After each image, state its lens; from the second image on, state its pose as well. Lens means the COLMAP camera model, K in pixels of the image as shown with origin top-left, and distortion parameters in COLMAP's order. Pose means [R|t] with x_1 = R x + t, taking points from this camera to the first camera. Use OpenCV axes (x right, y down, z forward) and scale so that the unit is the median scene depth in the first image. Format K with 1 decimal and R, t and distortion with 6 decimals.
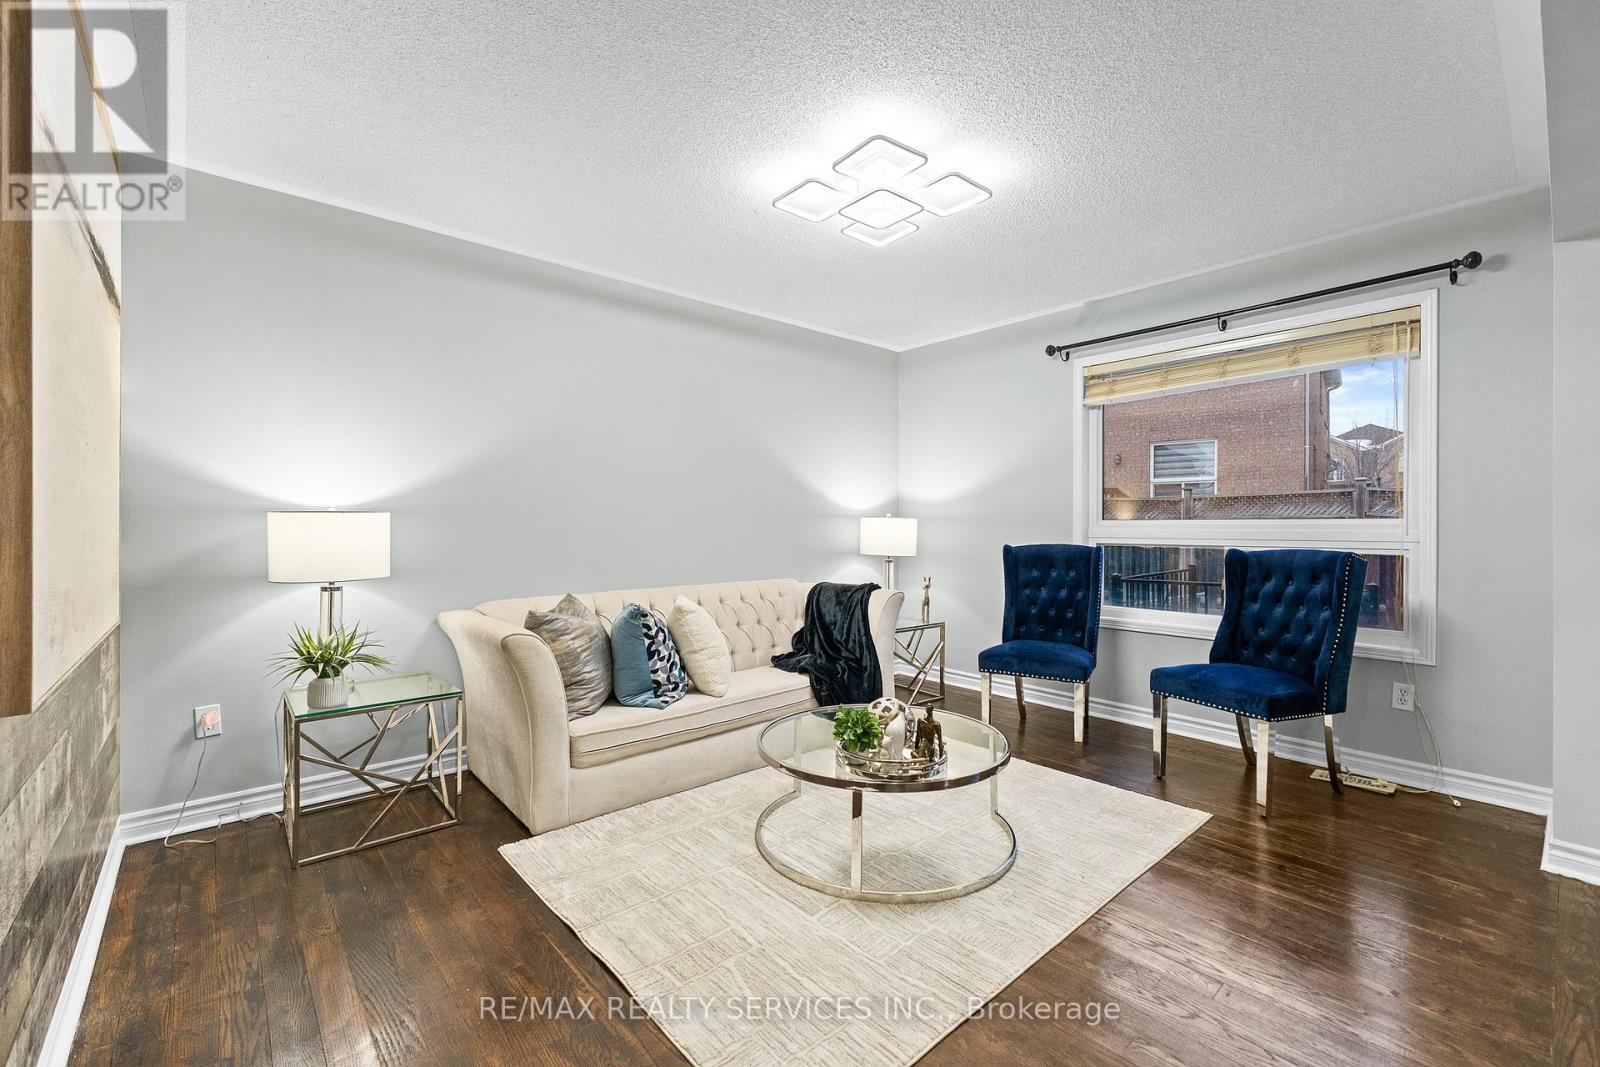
lens RADIAL K [[670.4, 0, 800.0], [0, 670.4, 533.5], [0, 0, 1]] dist [-0.000032, -0.000258]
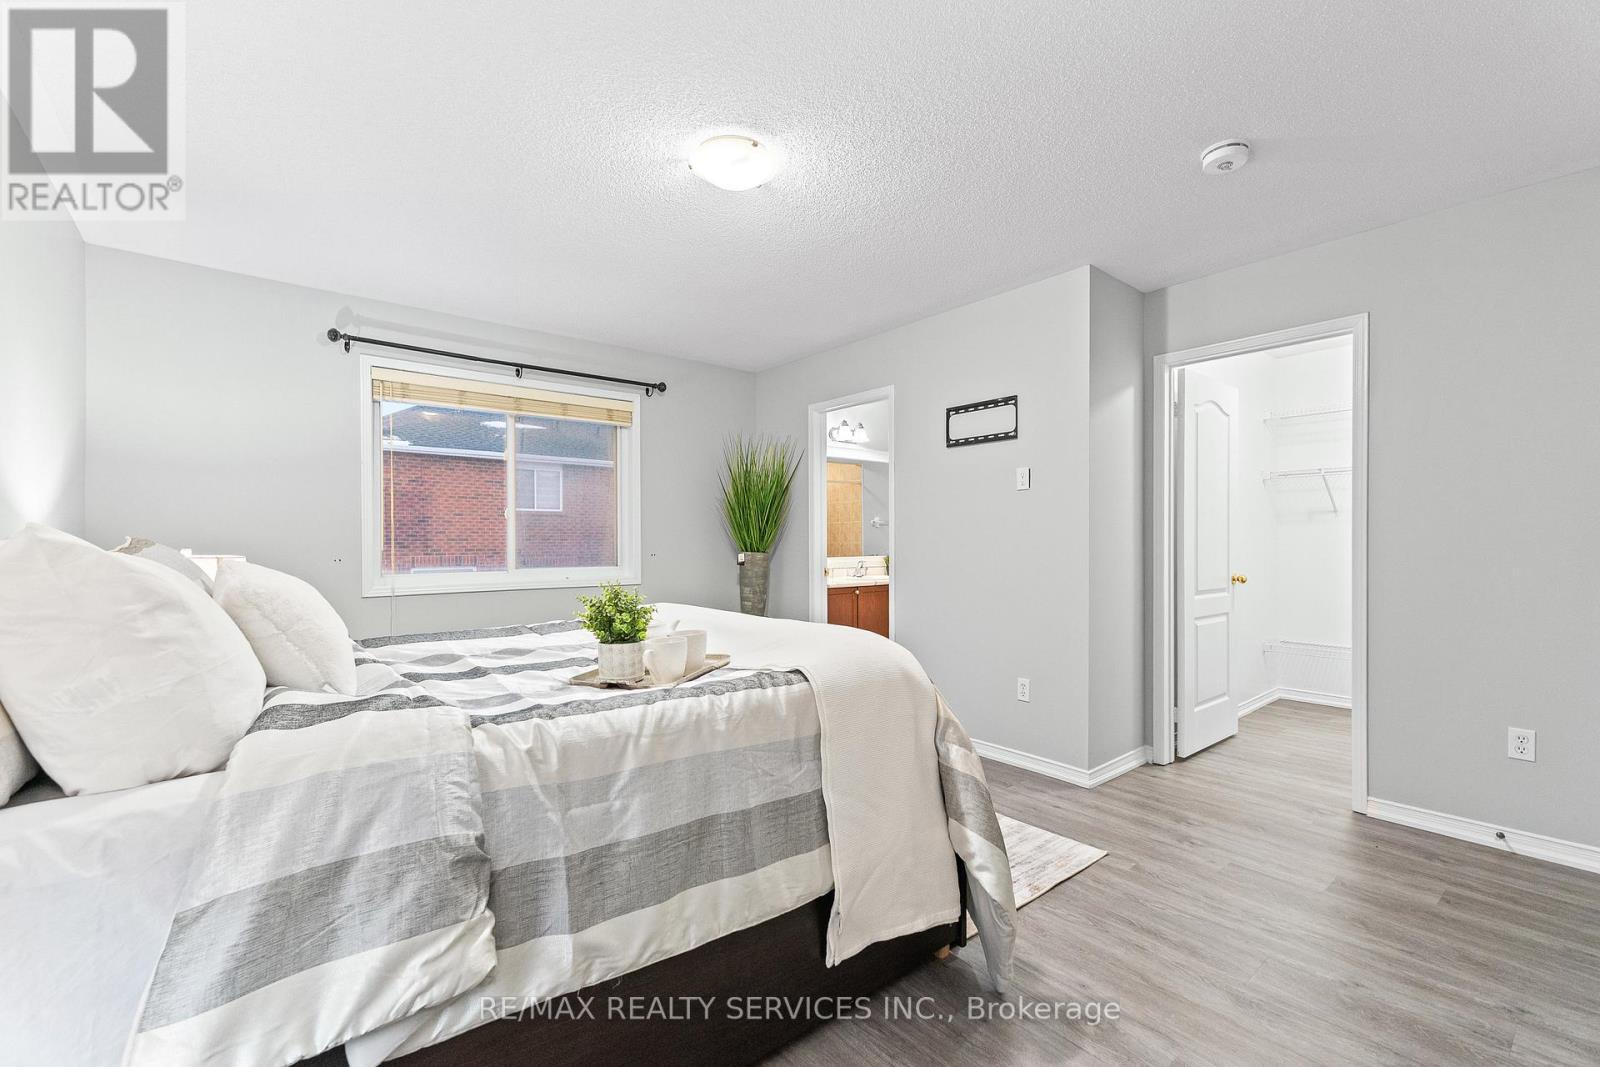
lens RADIAL K [[670.4, 0, 800.0], [0, 670.4, 533.5], [0, 0, 1]] dist [-0.000032, -0.000258]
pose [[0.049014, -0.004112, 0.998790, -0.483045], [0.008303, 0.999959, 0.003710, -0.058775], [-0.998764, 0.008111, 0.049046, 0.572125]]
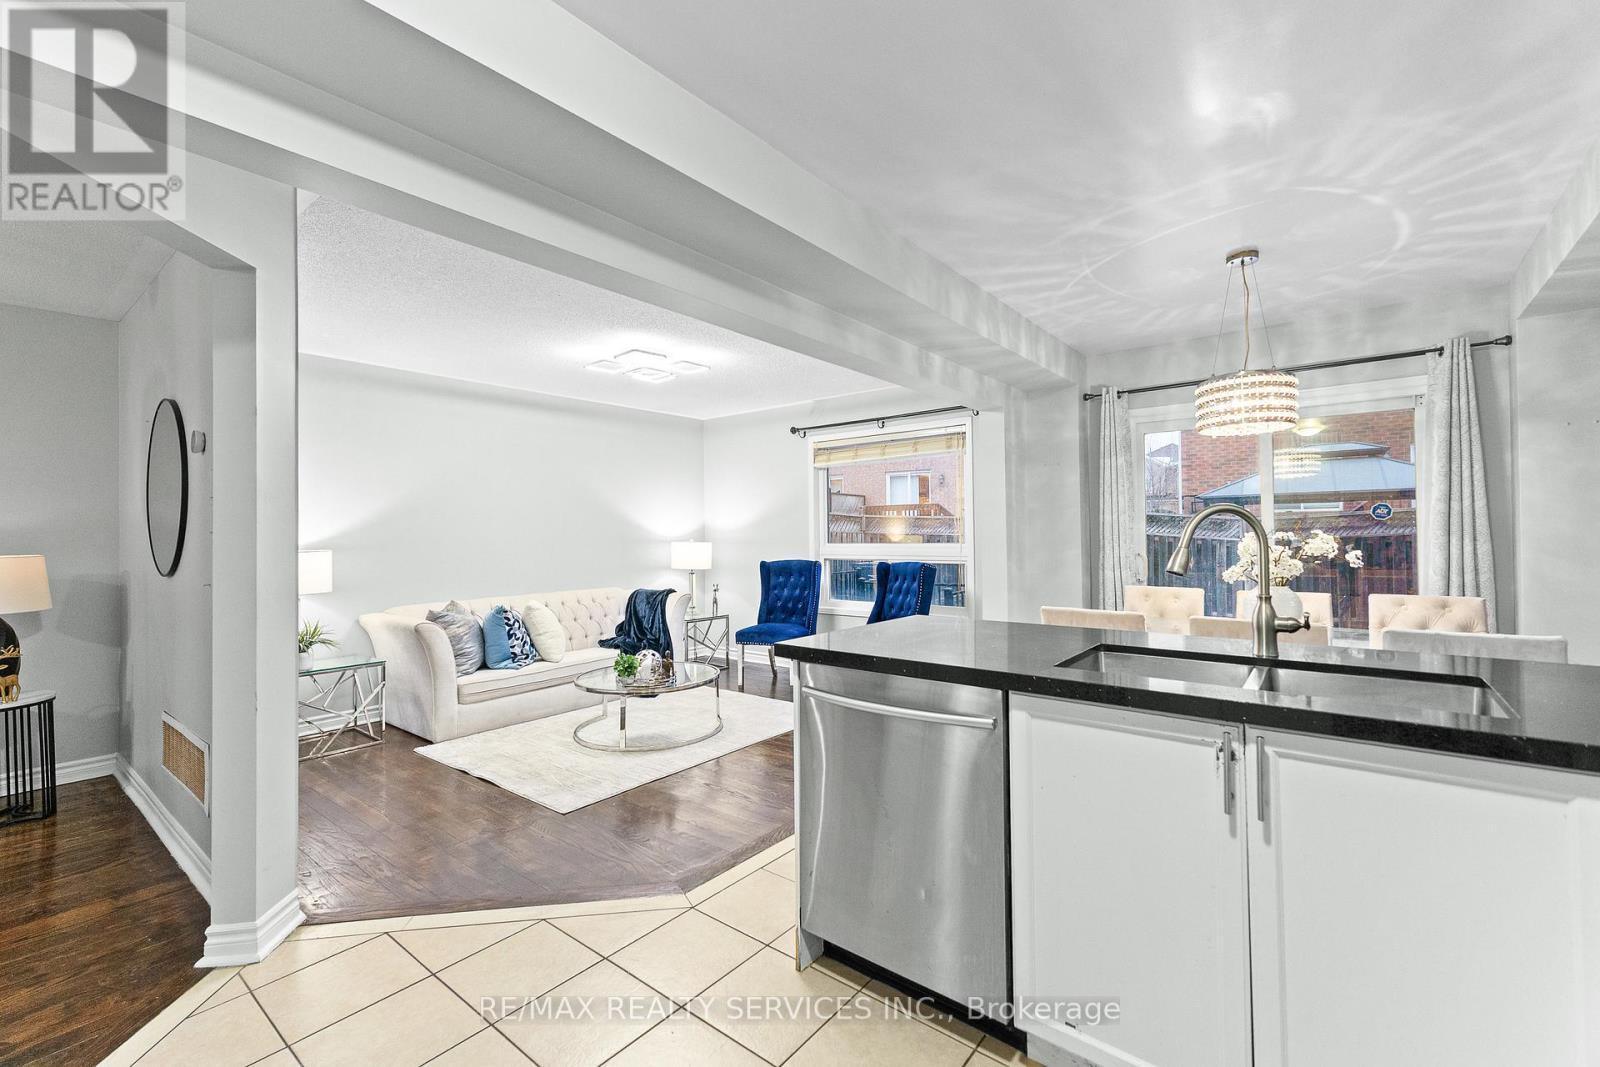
lens RADIAL K [[670.4, 0, 800.0], [0, 670.4, 533.5], [0, 0, 1]] dist [-0.000032, -0.000258]
pose [[0.983844, -0.010968, 0.178691, 0.156749], [0.013455, 0.999829, -0.012716, -0.030654], [-0.178521, 0.014914, 0.983823, -0.627135]]
